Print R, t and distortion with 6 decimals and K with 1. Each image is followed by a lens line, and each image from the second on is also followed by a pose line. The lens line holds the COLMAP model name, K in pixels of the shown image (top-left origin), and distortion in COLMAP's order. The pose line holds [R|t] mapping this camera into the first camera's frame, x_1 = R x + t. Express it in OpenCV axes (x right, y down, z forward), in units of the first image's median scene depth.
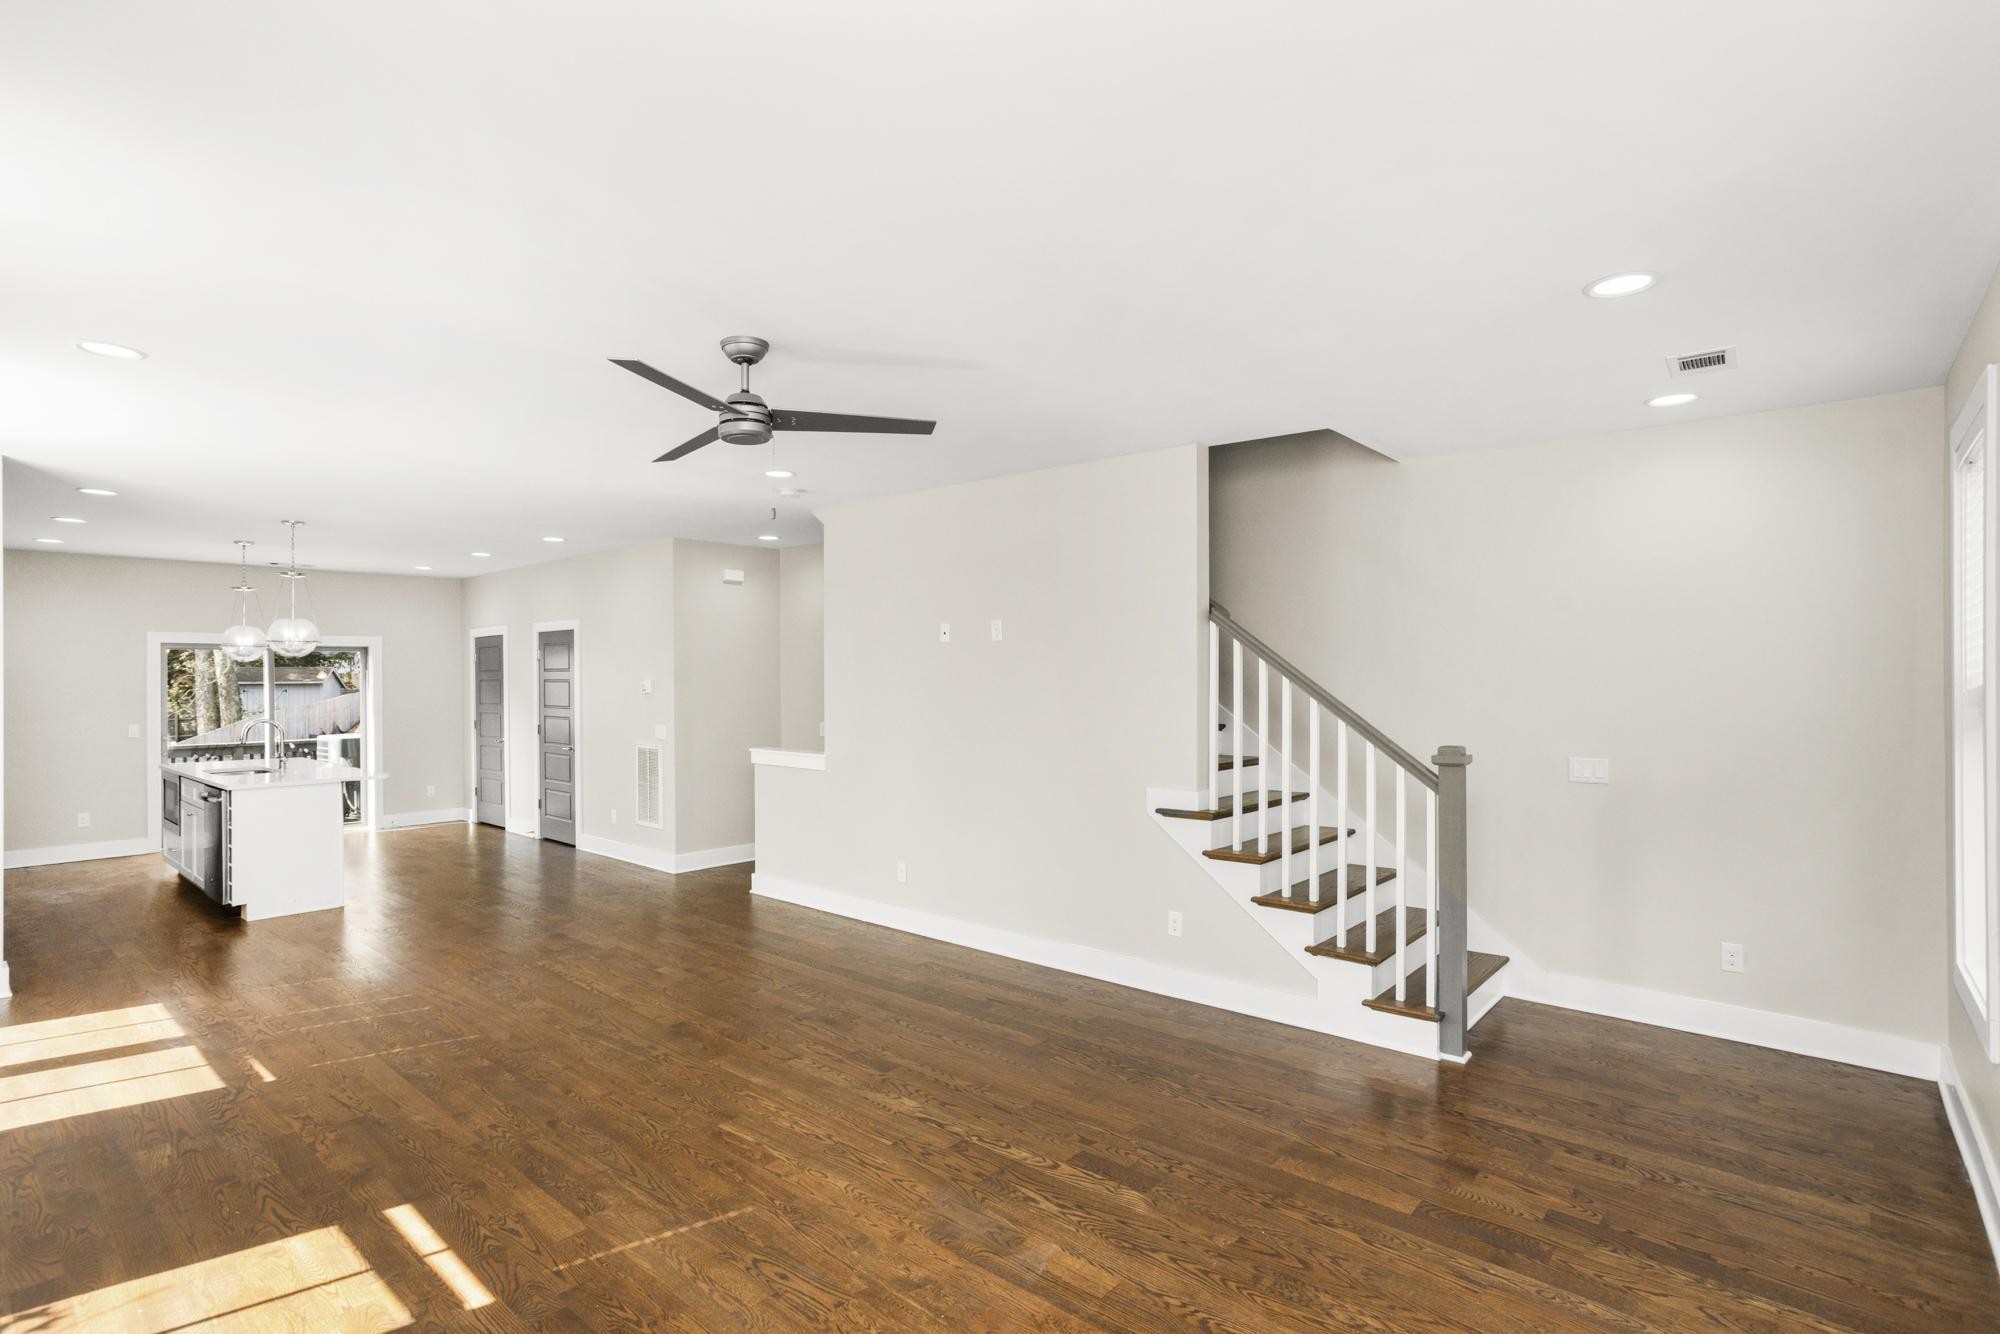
lens RADIAL K [[961.9, 0, 996.1], [0, 961.9, 666.8], [0, 0, 1]] dist [-0.044545, 0.022011]
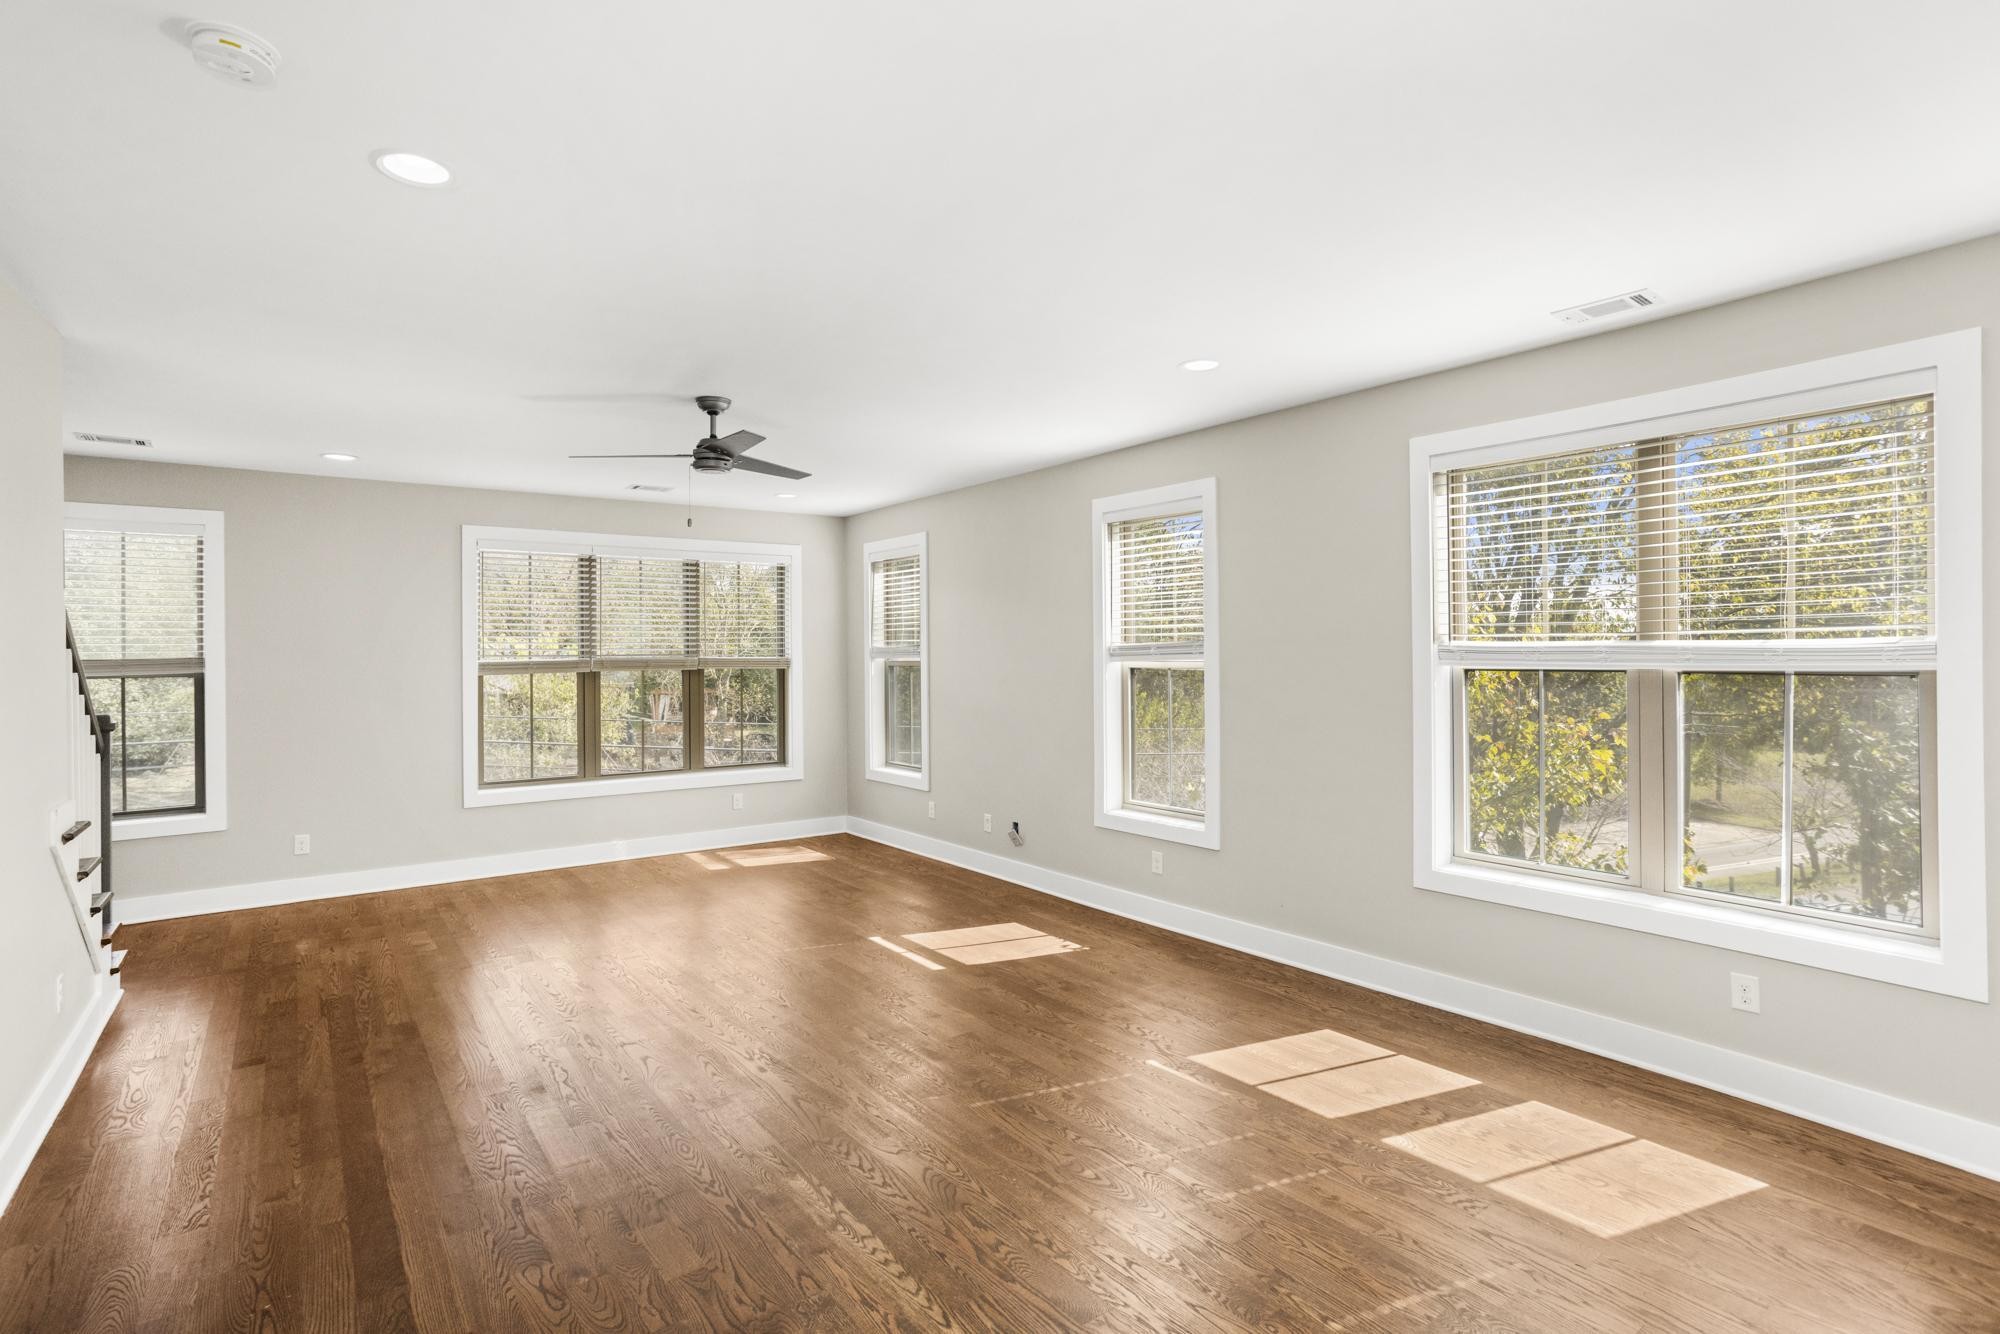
lens RADIAL K [[984.0, 0, 994.0], [0, 984.0, 680.0], [0, 0, 1]] dist [-0.044811, 0.023353]
pose [[-0.974898, 0.007744, 0.222516, -0.443304], [0.010653, 0.999873, 0.011876, 0.022732], [-0.222395, 0.013948, -0.974857, 1.047784]]
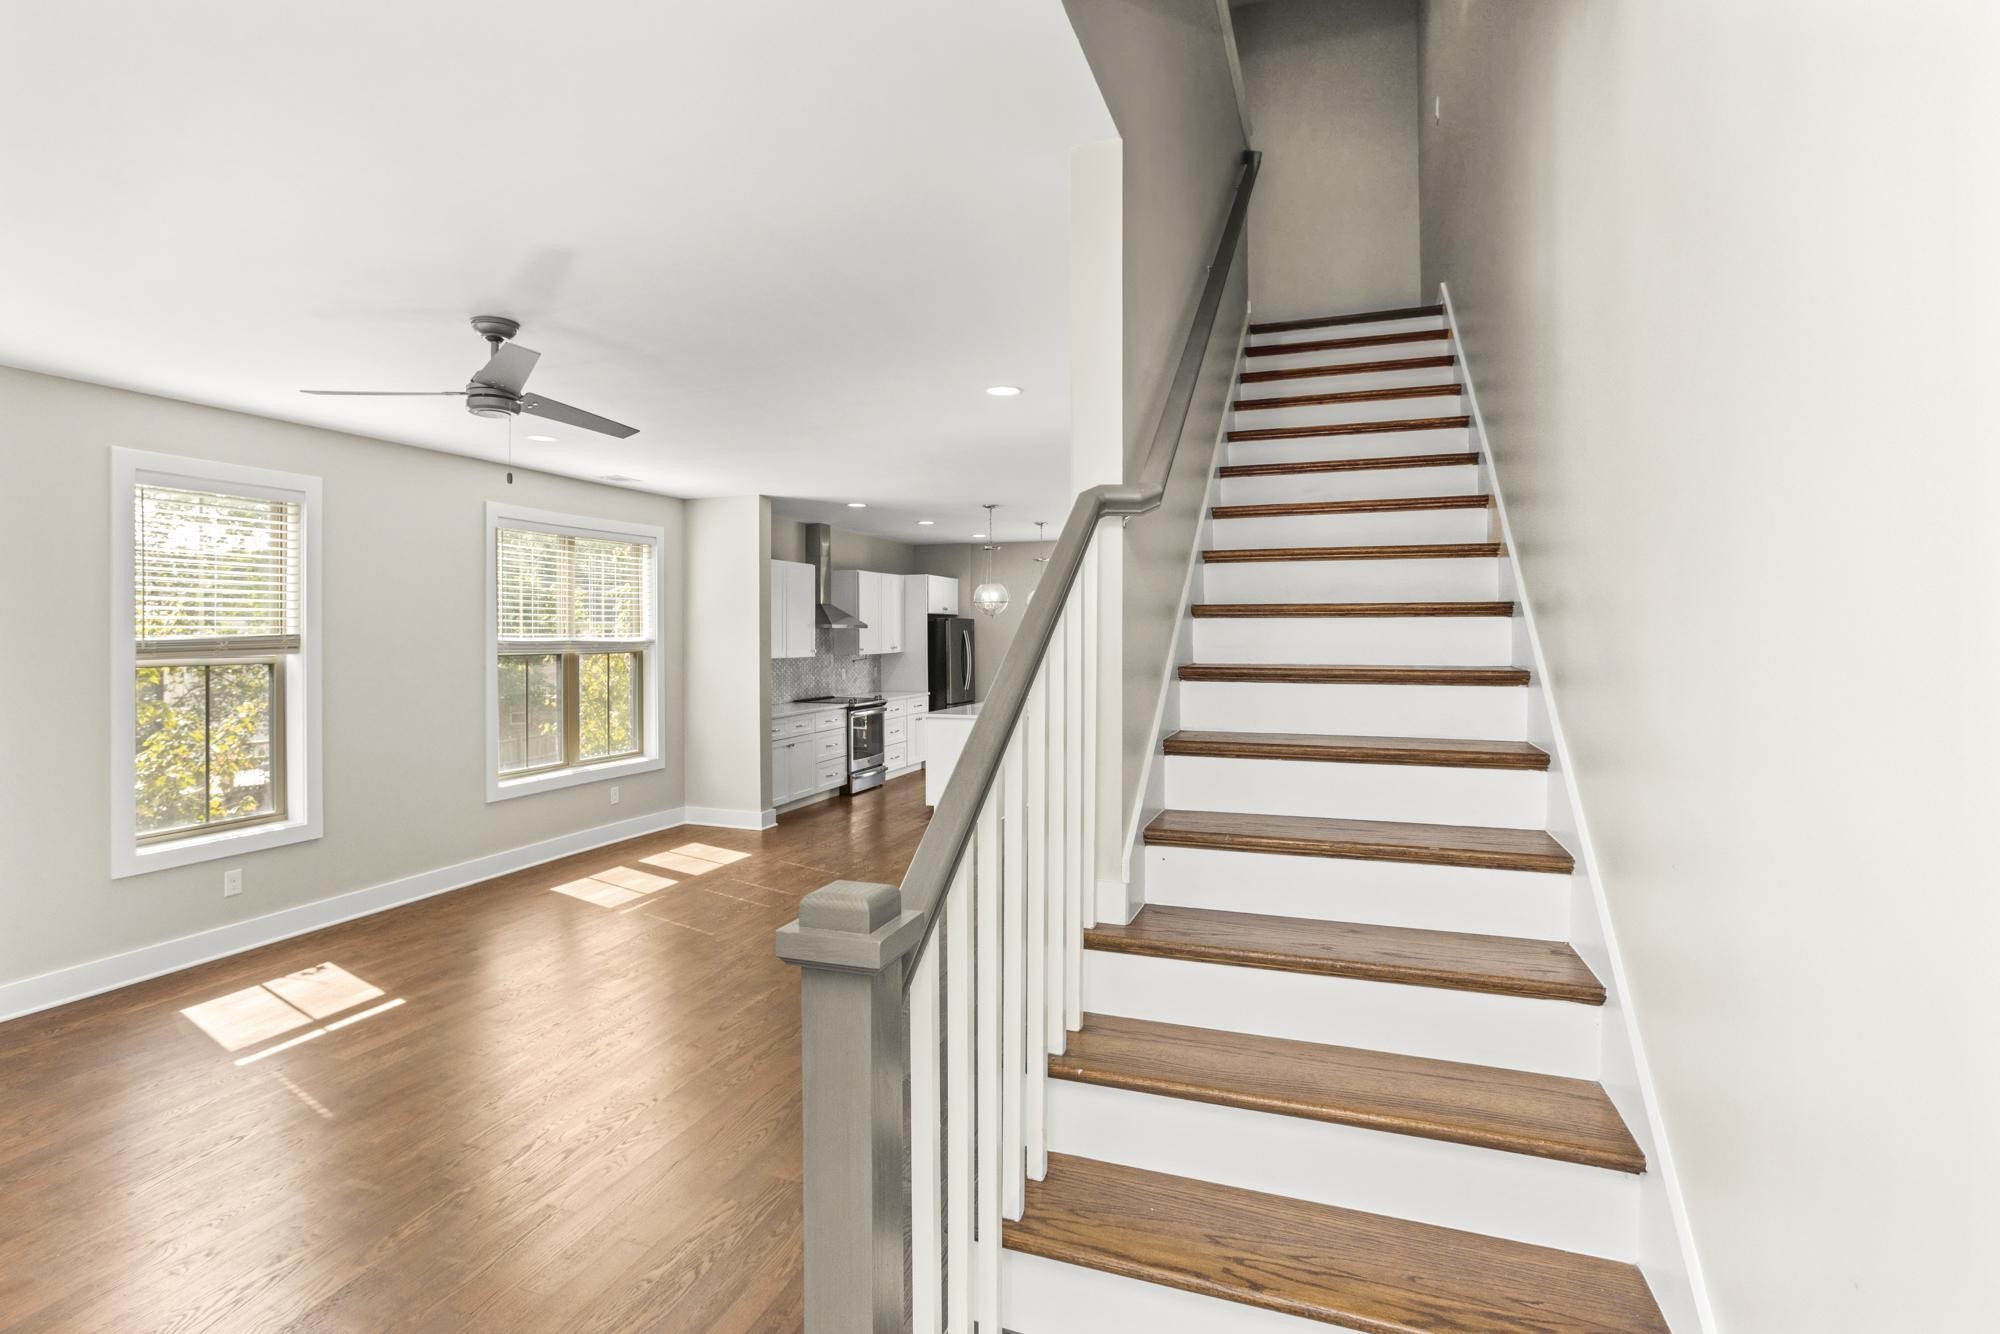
lens RADIAL K [[970.5, 0, 987.2], [0, 970.5, 628.8], [0, 0, 1]] dist [-0.065743, 0.041614]
pose [[0.350616, 0.003345, -0.936513, 0.424932], [0.010406, 0.999918, 0.007468, -0.002123], [0.936462, -0.012364, 0.350552, 0.533123]]
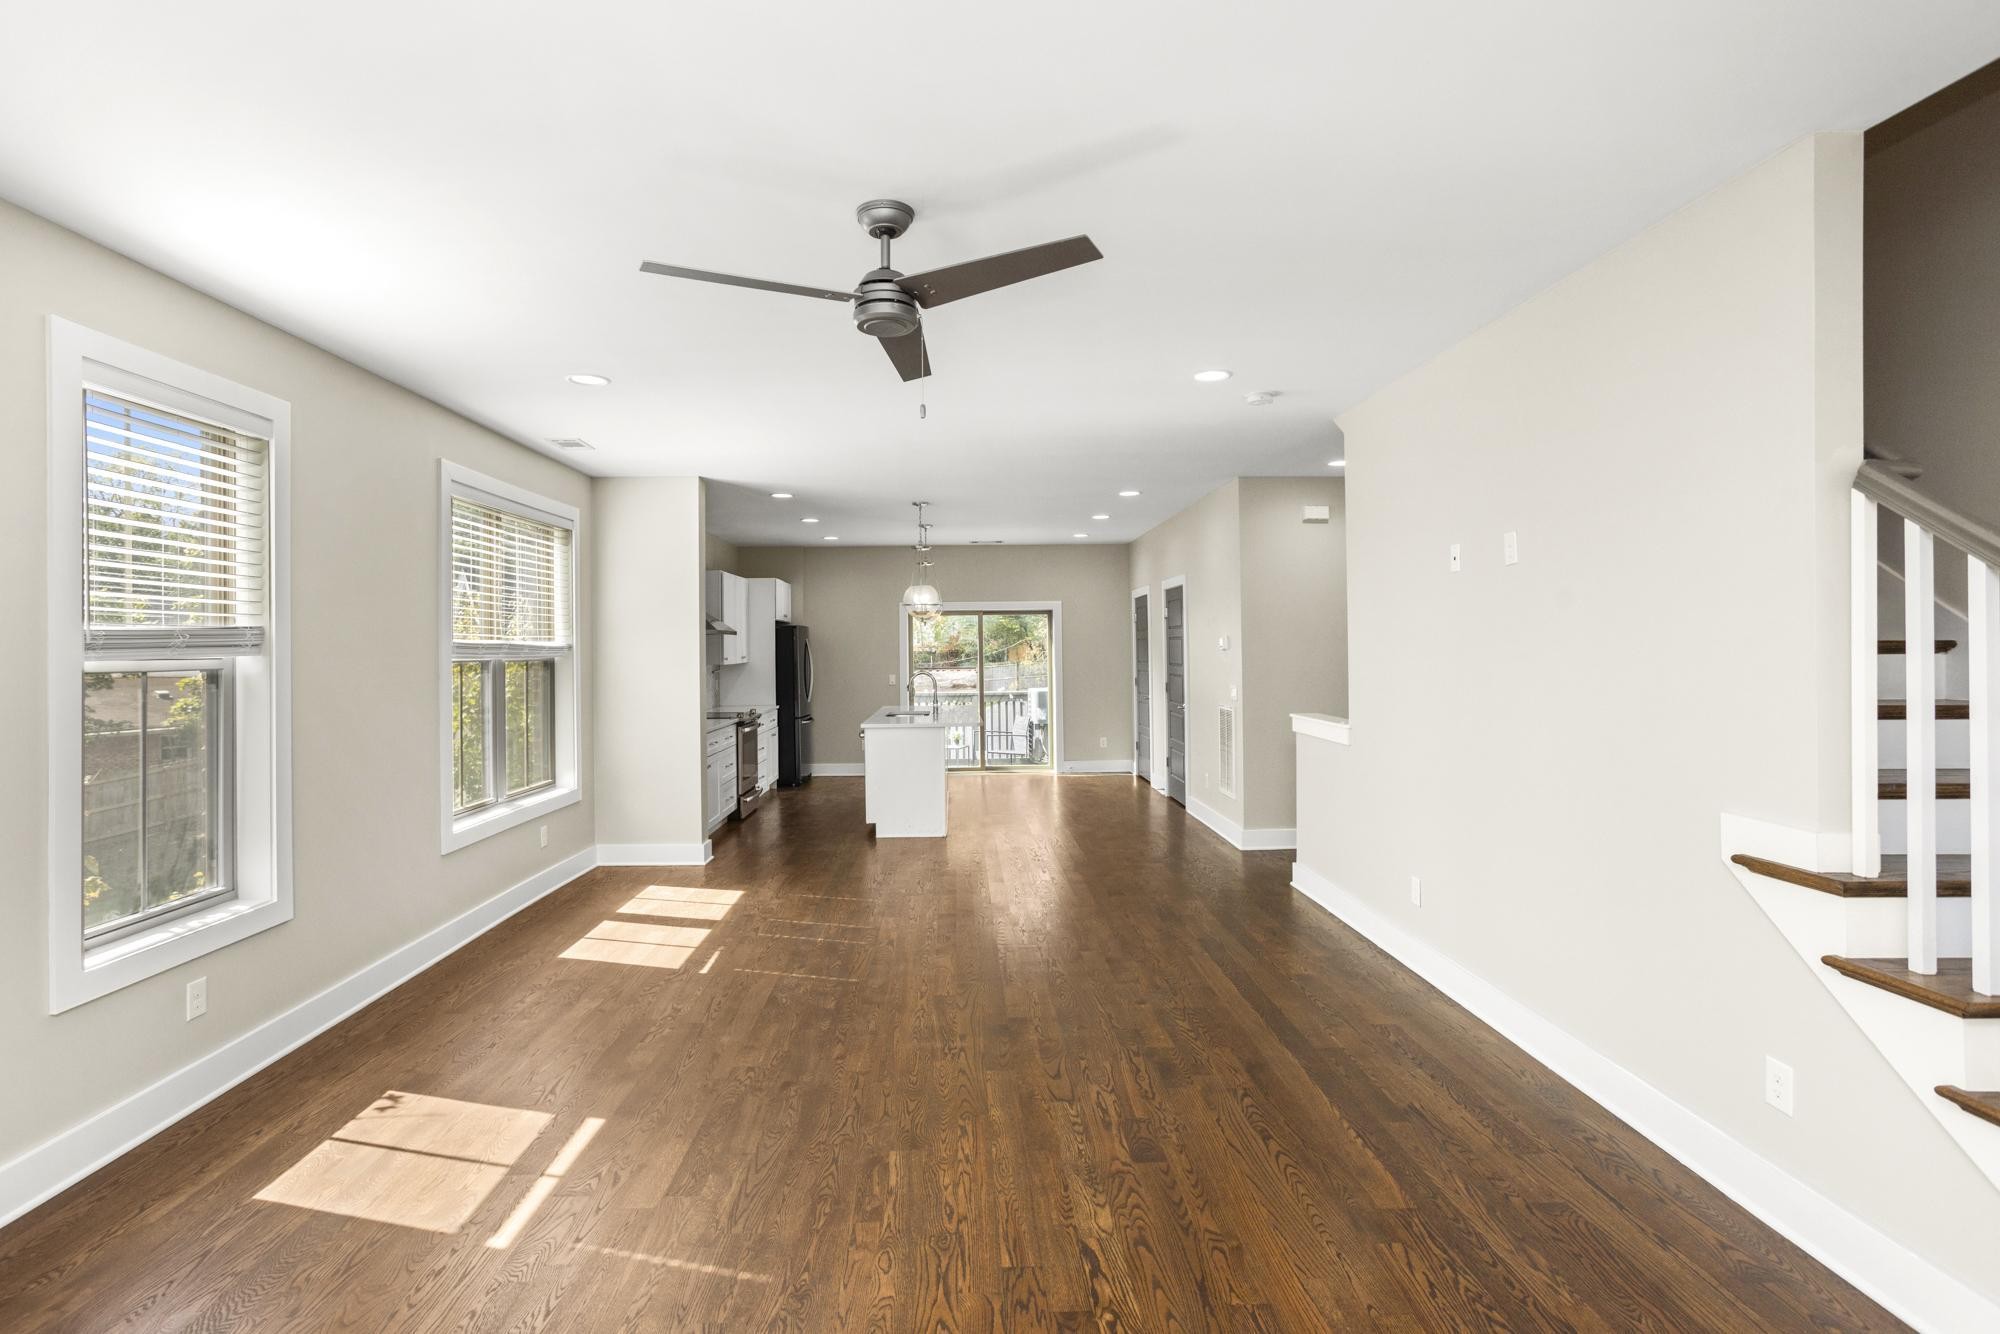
lens RADIAL K [[970.5, 0, 987.2], [0, 970.5, 628.8], [0, 0, 1]] dist [-0.065743, 0.041614]
pose [[0.680193, -0.016879, -0.732839, 0.187103], [0.015771, 0.999840, -0.008391, 0.013827], [0.732863, -0.005850, 0.680351, 0.233662]]
